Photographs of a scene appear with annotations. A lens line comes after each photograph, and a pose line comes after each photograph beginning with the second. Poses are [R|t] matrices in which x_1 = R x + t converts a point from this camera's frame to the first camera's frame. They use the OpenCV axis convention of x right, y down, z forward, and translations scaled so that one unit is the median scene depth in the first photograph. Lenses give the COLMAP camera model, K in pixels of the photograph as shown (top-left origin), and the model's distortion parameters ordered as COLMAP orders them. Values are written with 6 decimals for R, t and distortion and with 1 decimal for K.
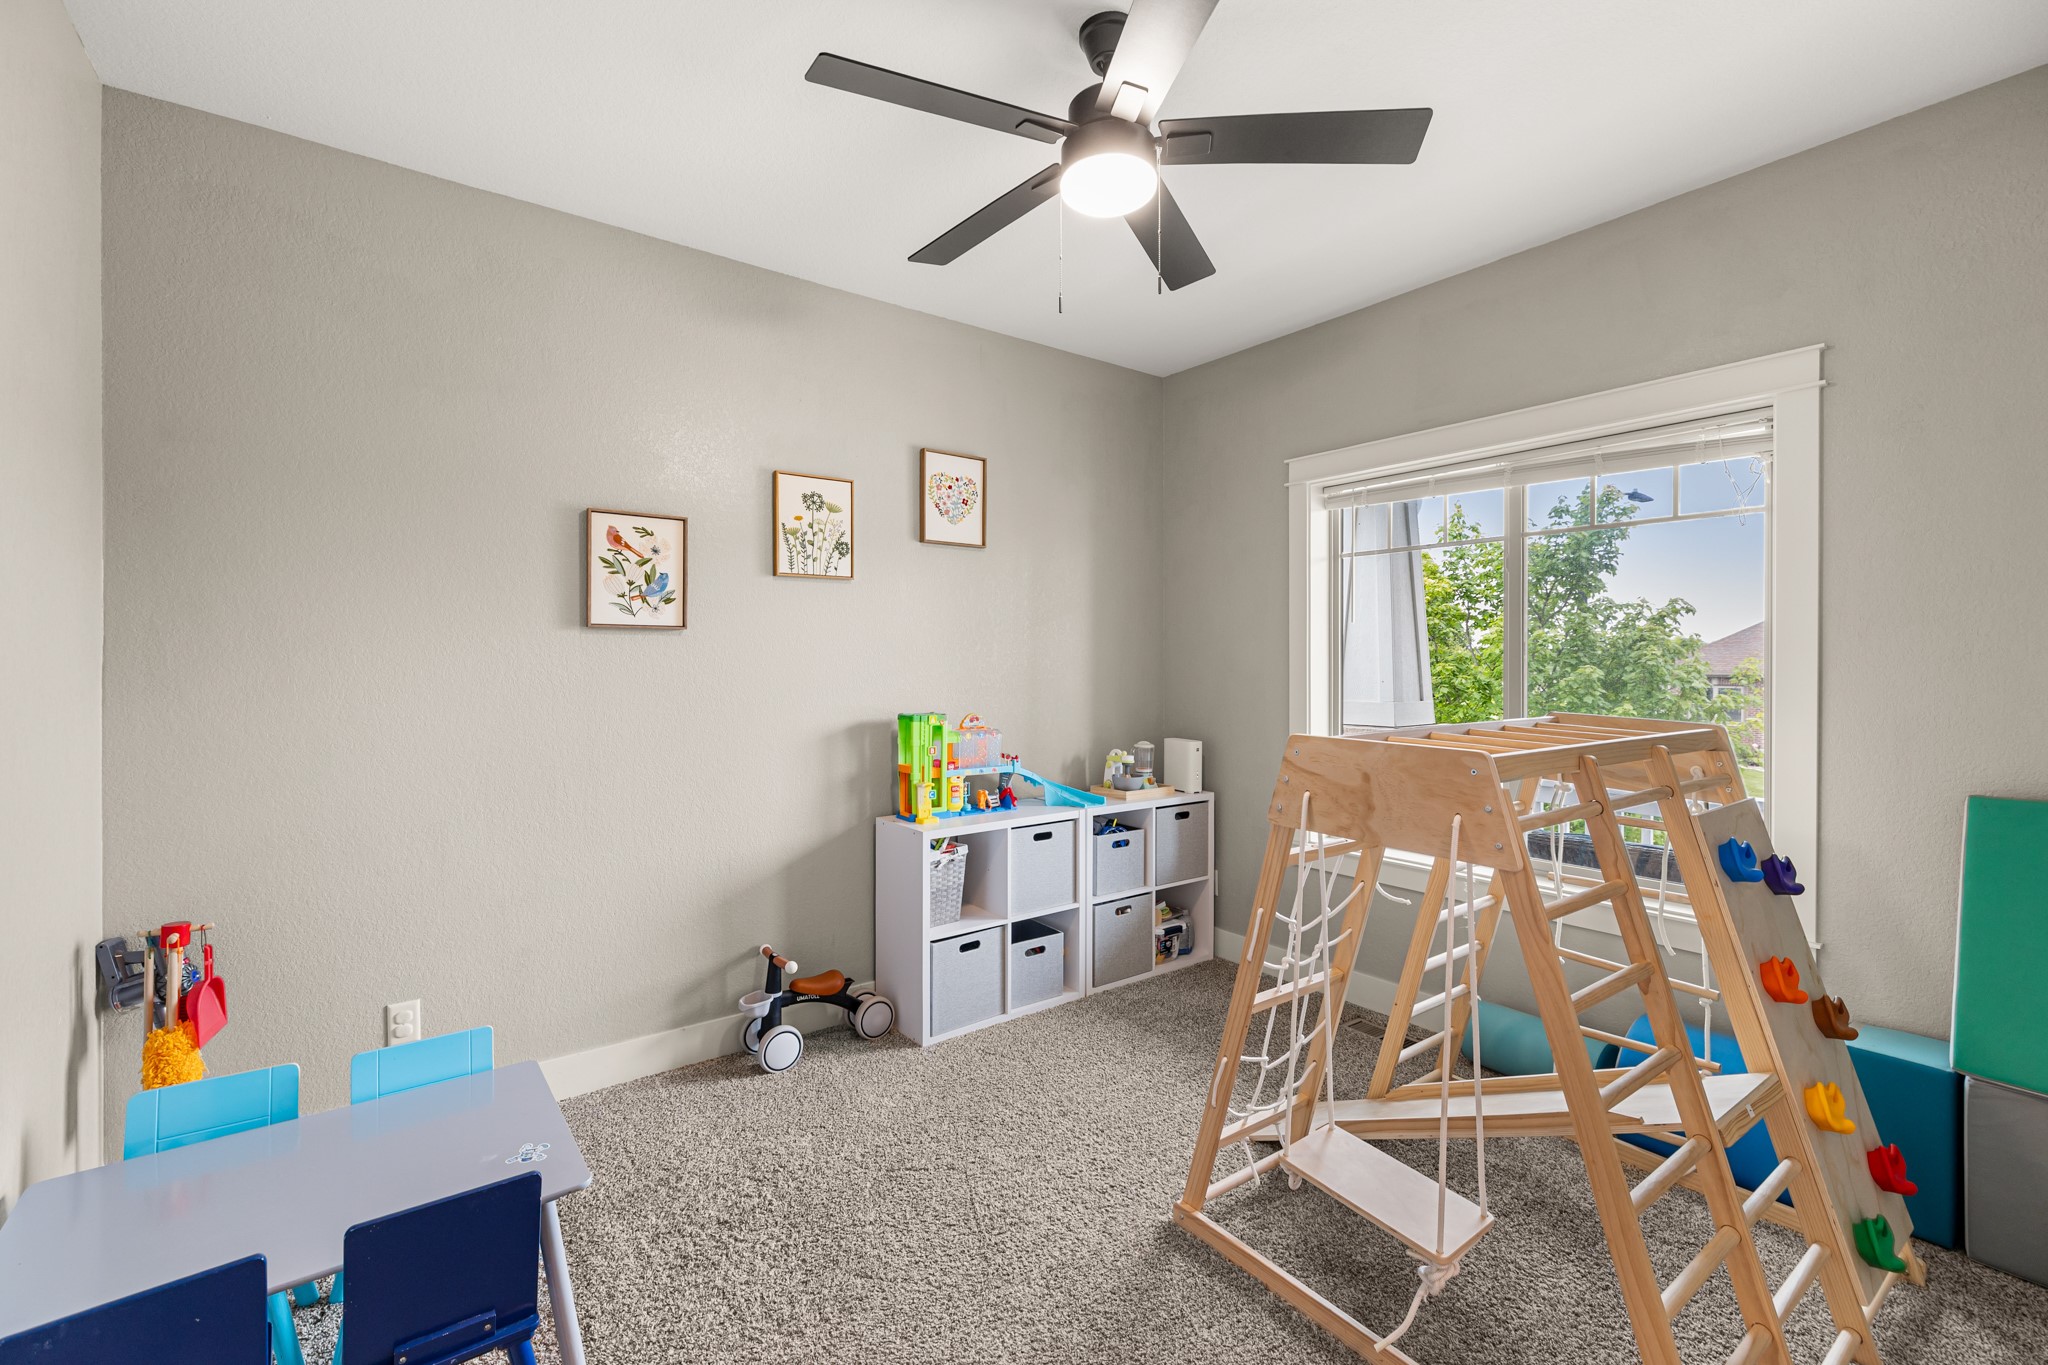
lens RADIAL K [[875.2, 0, 1006.8], [0, 875.2, 677.6], [0, 0, 1]] dist [-0.016183, 0.000087]
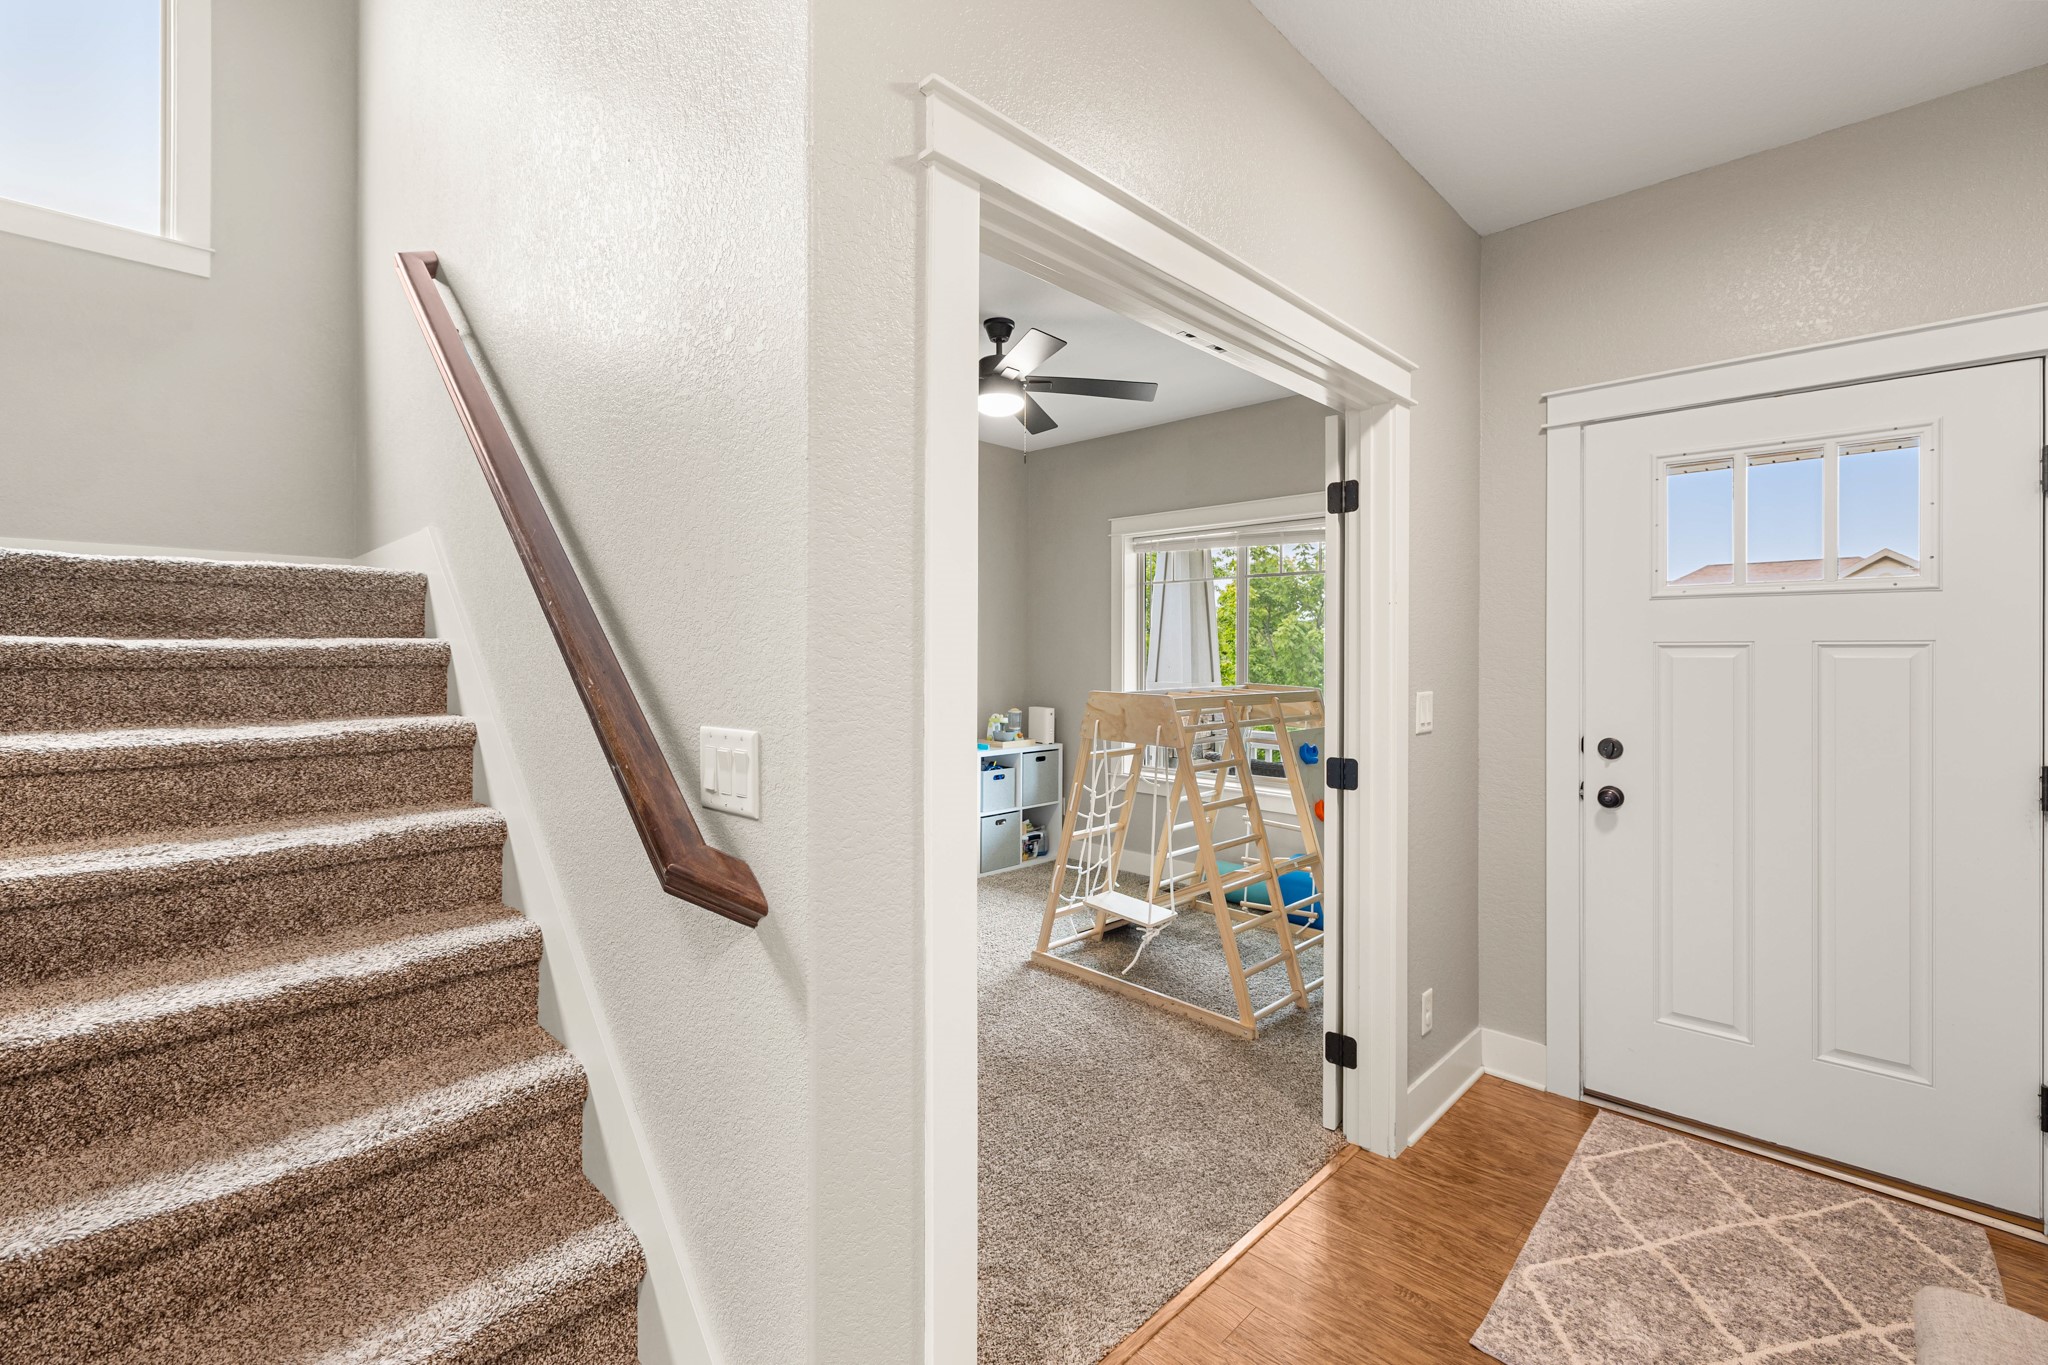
lens RADIAL K [[875.2, 0, 1020.3], [0, 875.2, 670.8], [0, 0, 1]] dist [-0.016183, 0.000087]
pose [[0.986457, 0.002591, 0.164001, -0.073937], [-0.003406, 0.999983, 0.004691, 0.004456], [-0.163986, -0.005186, 0.986449, -0.443821]]
